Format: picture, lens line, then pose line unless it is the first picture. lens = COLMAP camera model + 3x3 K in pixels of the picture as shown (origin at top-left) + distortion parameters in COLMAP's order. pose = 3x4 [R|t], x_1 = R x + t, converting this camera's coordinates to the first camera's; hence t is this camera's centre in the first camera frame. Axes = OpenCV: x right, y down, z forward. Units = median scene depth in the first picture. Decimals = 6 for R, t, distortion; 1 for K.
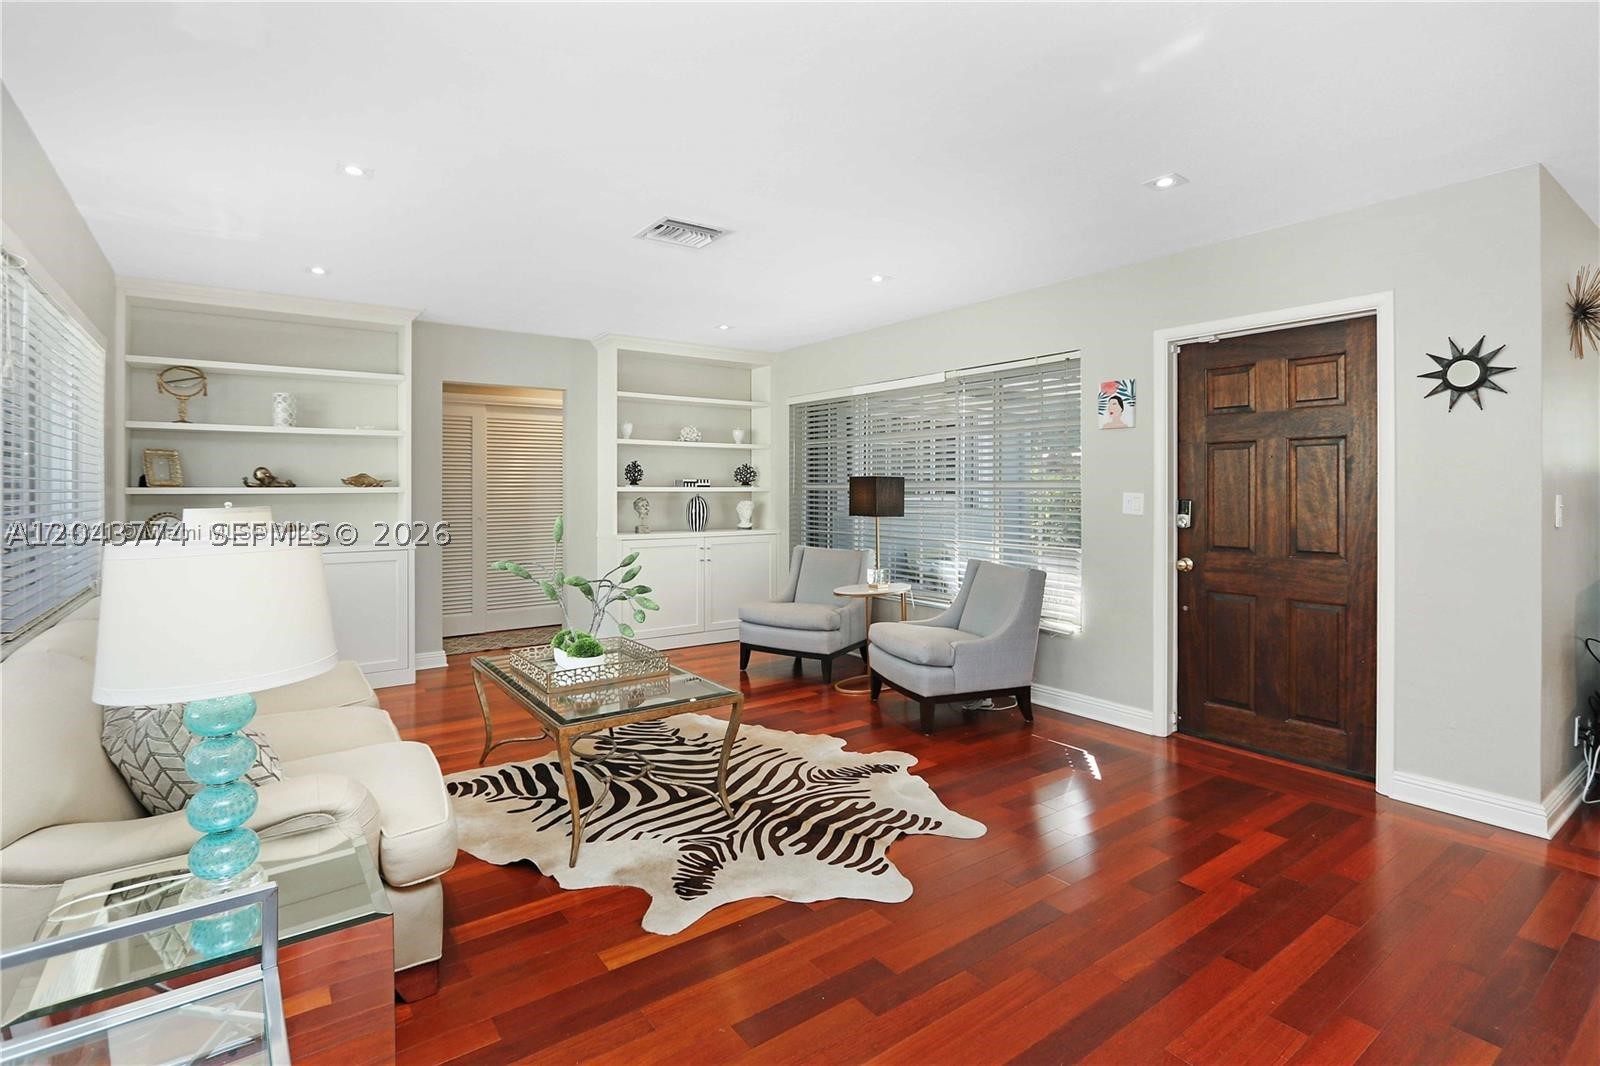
lens RADIAL K [[760.6, 0, 783.2], [0, 760.6, 488.8], [0, 0, 1]] dist [-0.014353, 0.000280]
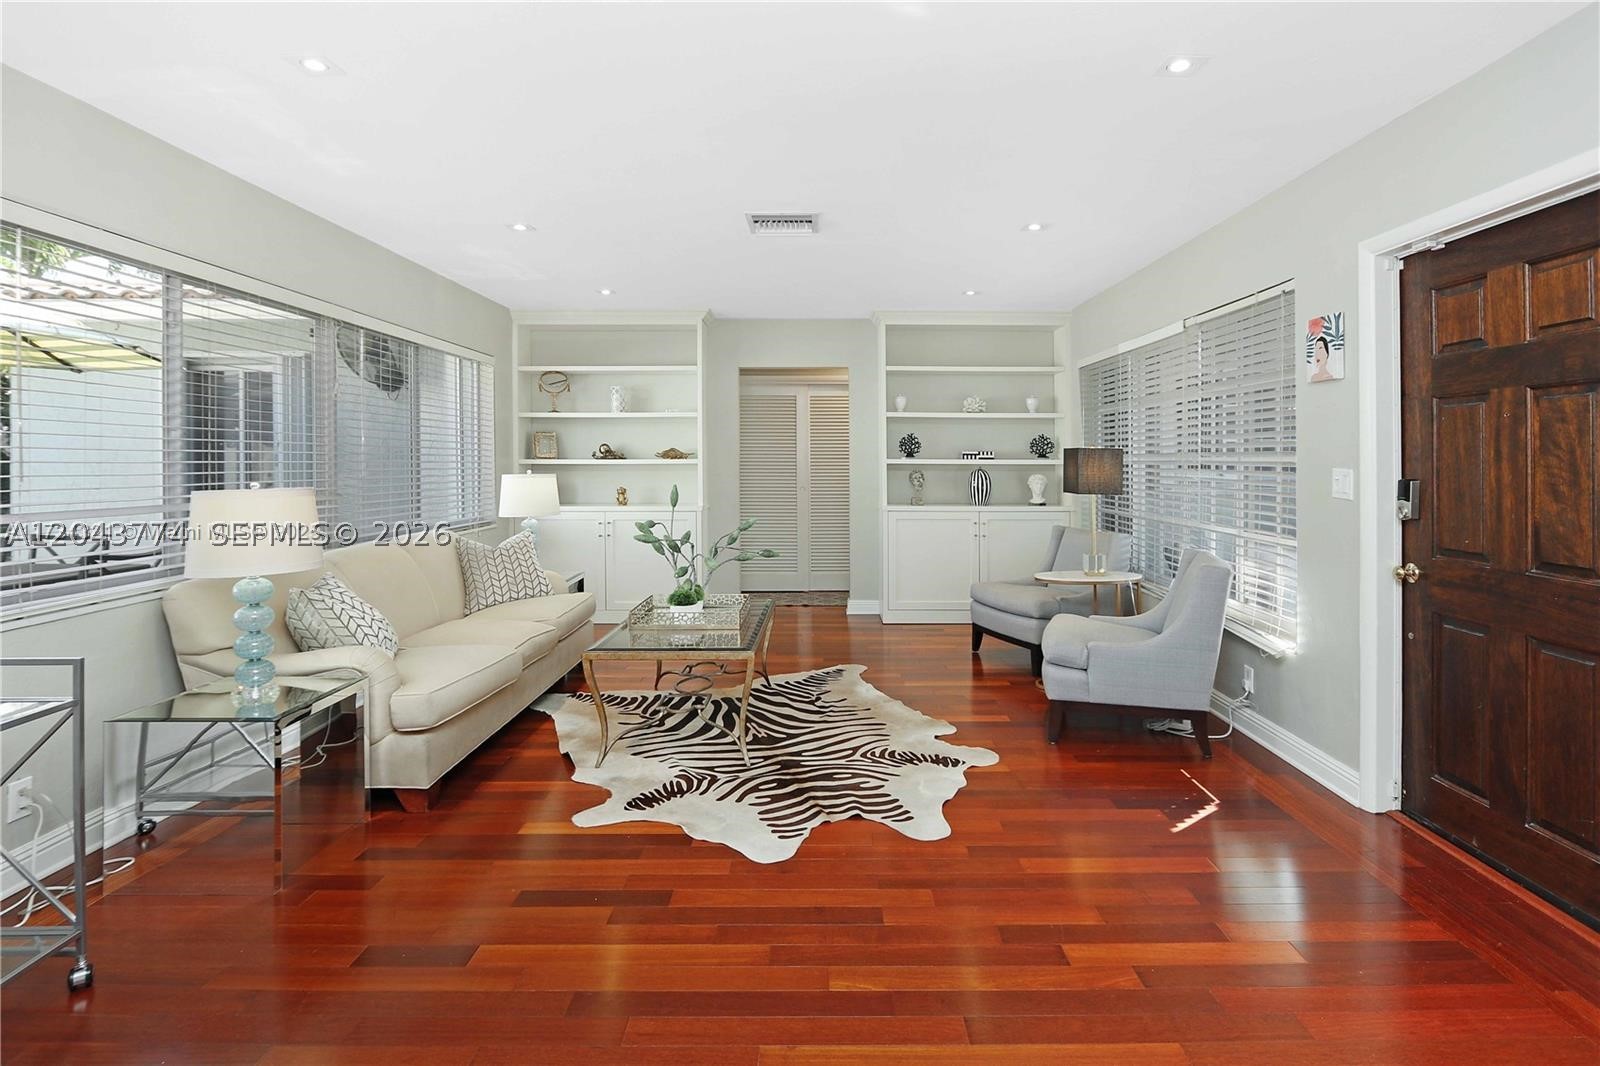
lens RADIAL K [[802.1, 0, 820.8], [0, 802.1, 465.4], [0, 0, 1]] dist [-0.016698, 0.000244]
pose [[0.818744, 0.005917, -0.574128, 0.533917], [-0.002181, 0.999972, 0.007195, -0.002787], [0.574155, -0.004639, 0.818734, 0.099559]]
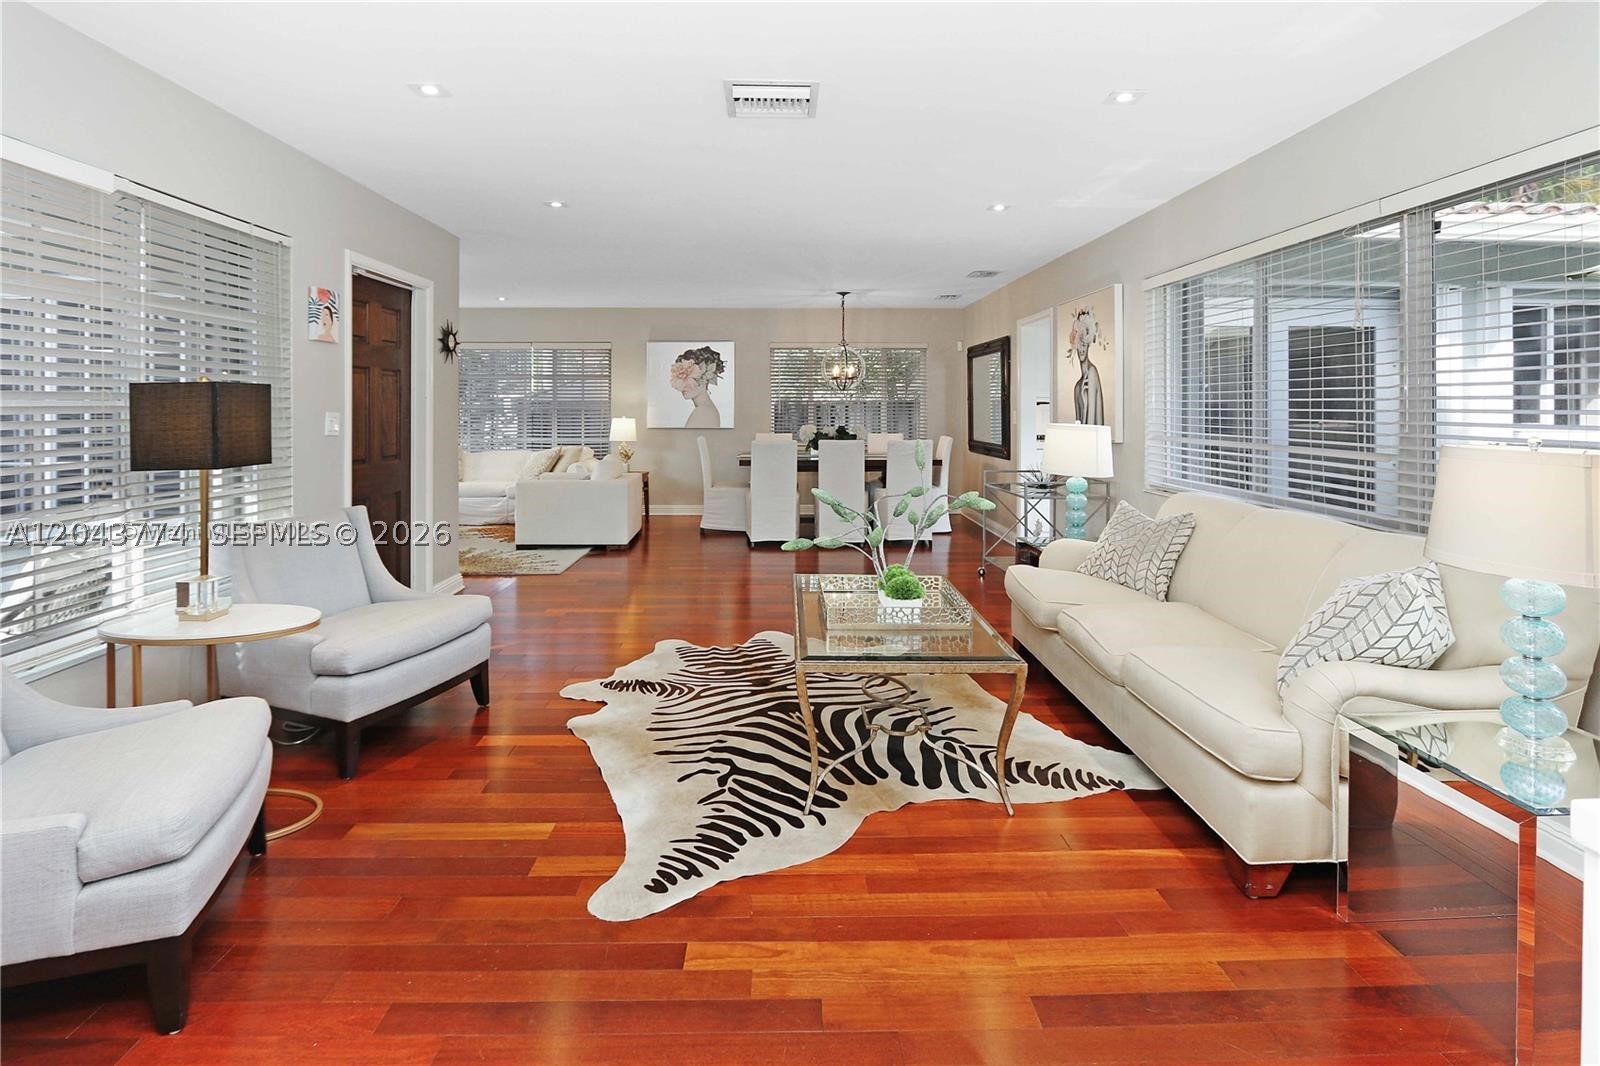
lens RADIAL K [[797.8, 0, 775.5], [0, 797.8, 401.6], [0, 0, 1]] dist [-0.013336, 0.000705]
pose [[-0.822201, 0.003354, 0.569187, -0.609019], [0.000053, 0.999983, -0.005815, -0.003012], [-0.569197, -0.004751, -0.822187, 1.648138]]
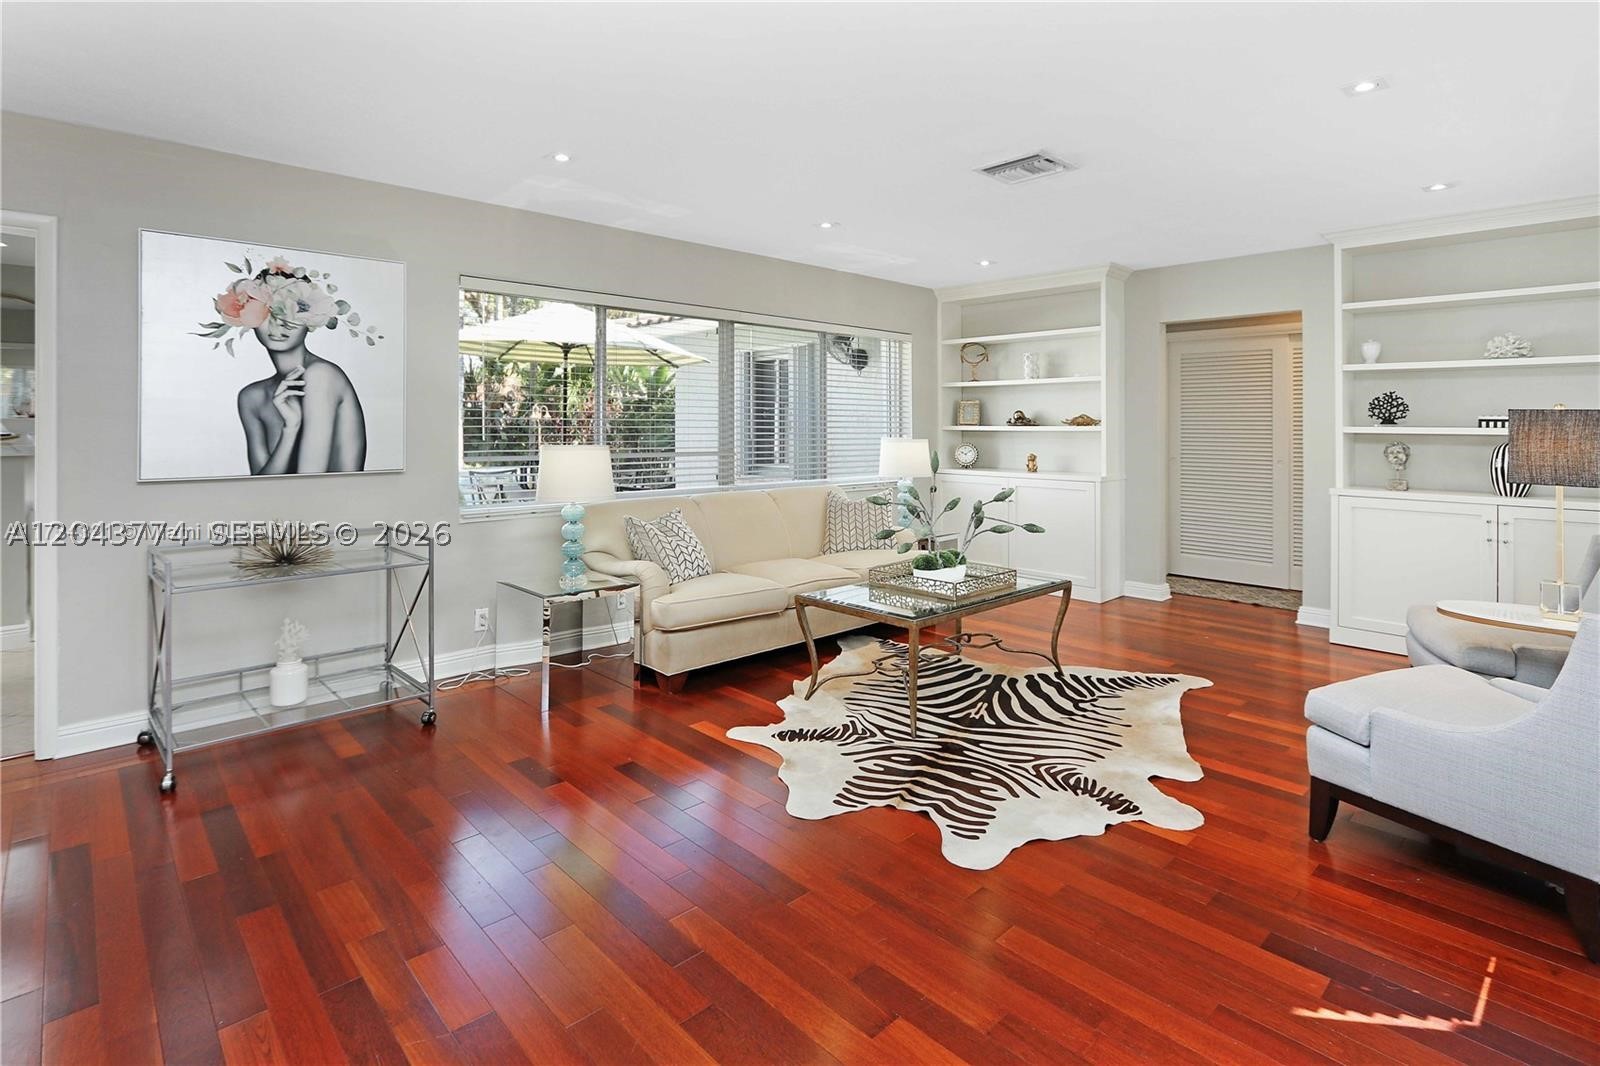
lens RADIAL K [[783.8, 0, 797.1], [0, 783.8, 429.4], [0, 0, 1]] dist [-0.012094, 0.000261]
pose [[0.141993, 0.007484, -0.989839, 0.791207], [-0.005560, 0.999962, 0.006763, -0.003539], [0.989852, 0.004543, 0.142030, 0.540539]]
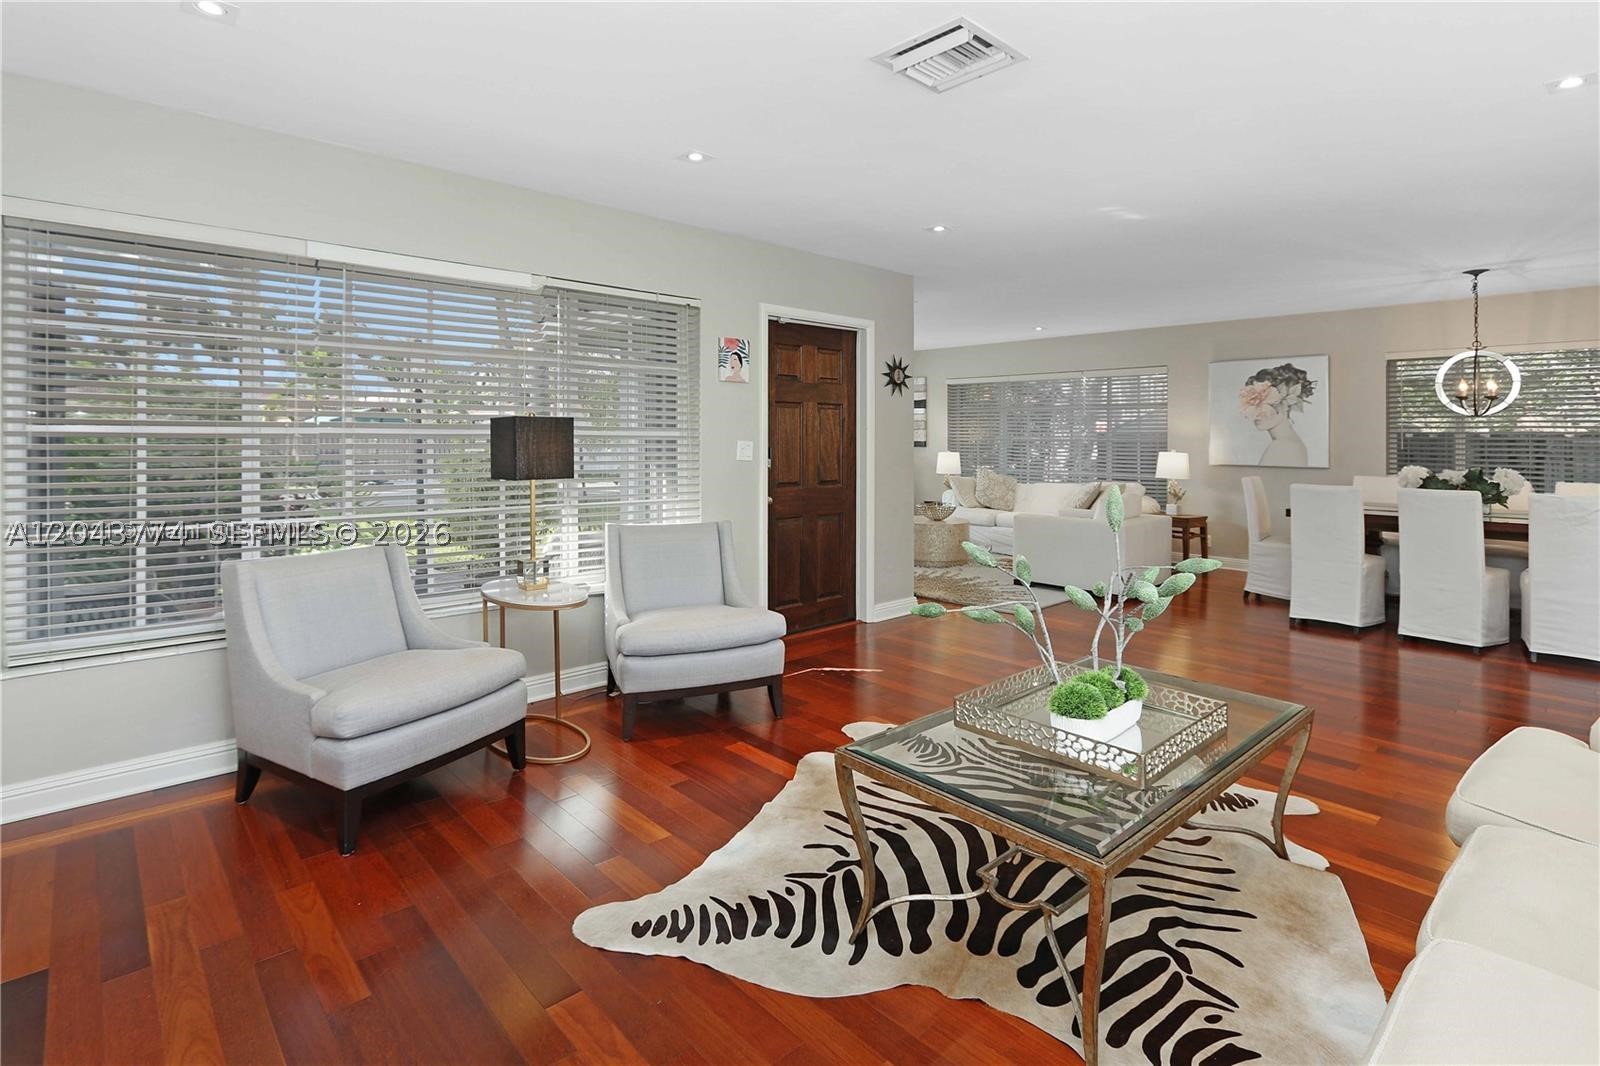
lens RADIAL K [[783.8, 0, 797.1], [0, 783.8, 429.4], [0, 0, 1]] dist [-0.012094, 0.000261]
pose [[-0.125784, 0.008763, 0.992019, -0.773662], [-0.005860, 0.999937, -0.009576, -0.001325], [-0.992040, -0.007017, -0.125725, 1.175857]]
